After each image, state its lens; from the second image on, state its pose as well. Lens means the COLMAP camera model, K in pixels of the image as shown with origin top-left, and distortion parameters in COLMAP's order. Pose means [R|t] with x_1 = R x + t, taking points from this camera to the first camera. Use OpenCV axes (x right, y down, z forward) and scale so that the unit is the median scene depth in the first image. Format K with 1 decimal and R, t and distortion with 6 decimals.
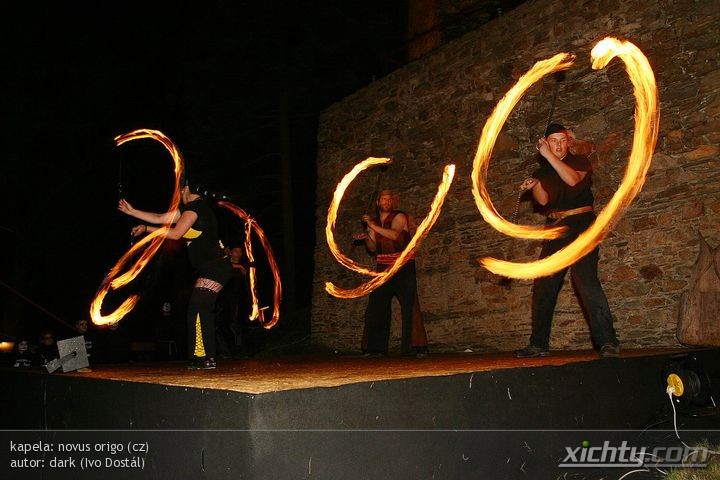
lens RADIAL K [[544.5, 0, 357.0], [0, 544.5, 249.6], [0, 0, 1]] dist [-0.134222, 0.119389]
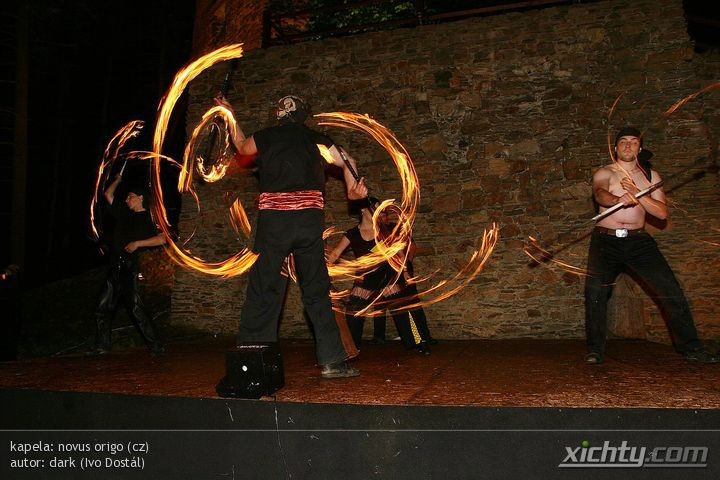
lens RADIAL K [[549.4, 0, 356.1], [0, 549.4, 249.0], [0, 0, 1]] dist [-0.134103, 0.121314]
pose [[0.839474, 0.084794, 0.536744, -0.424790], [-0.109254, 0.993917, 0.013857, 0.010305], [-0.532304, -0.070274, 0.843631, 0.157718]]
